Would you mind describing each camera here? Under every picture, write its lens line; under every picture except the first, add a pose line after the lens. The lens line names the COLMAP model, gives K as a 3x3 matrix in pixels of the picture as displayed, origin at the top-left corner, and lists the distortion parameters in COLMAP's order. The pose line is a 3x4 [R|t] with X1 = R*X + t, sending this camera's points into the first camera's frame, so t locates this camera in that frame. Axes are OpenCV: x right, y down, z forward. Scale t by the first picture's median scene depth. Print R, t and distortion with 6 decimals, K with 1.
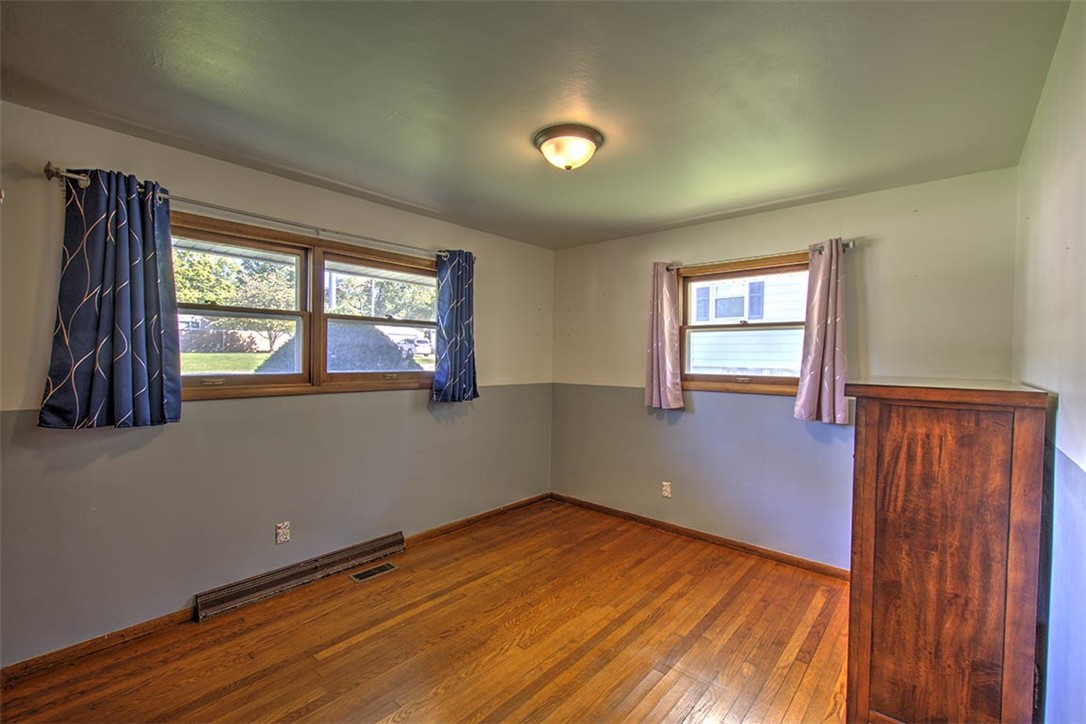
lens RADIAL K [[471.4, 0, 543.0], [0, 471.4, 362.0], [0, 0, 1]] dist [0.014780, 0.000019]
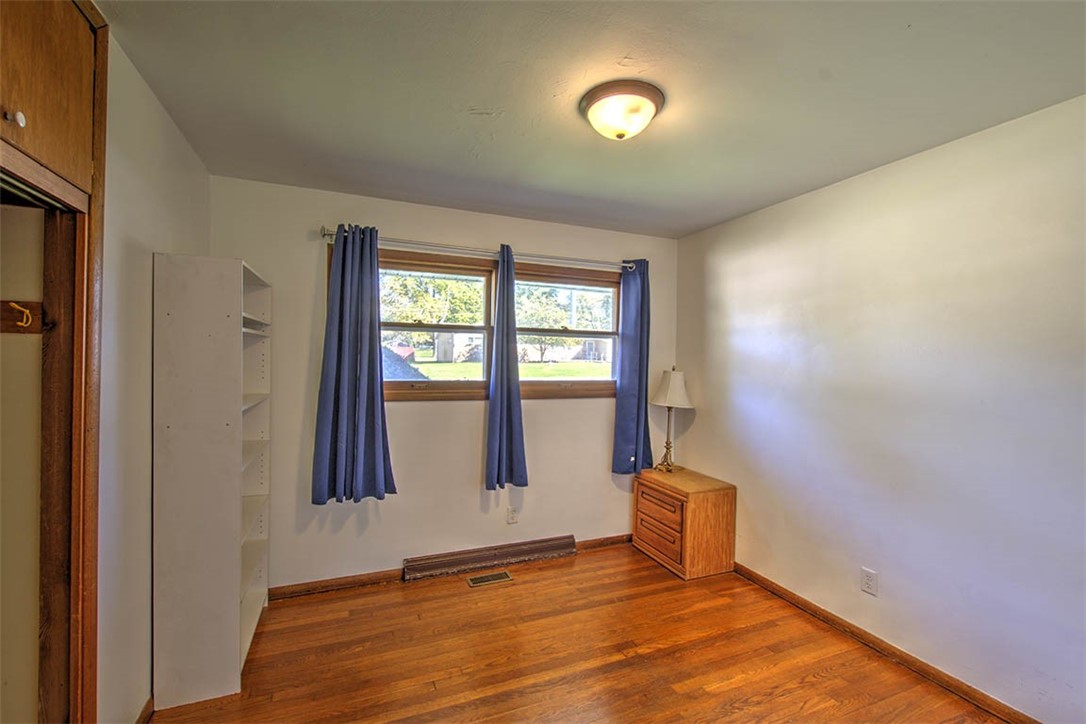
lens RADIAL K [[456.8, 0, 543.0], [0, 456.8, 362.0], [0, 0, 1]] dist [-0.000746, -0.000028]
pose [[0.904502, 0.008369, -0.426388, 0.085307], [-0.016700, 0.999736, -0.015804, -0.004524], [0.426143, 0.021416, 0.904402, 0.080690]]
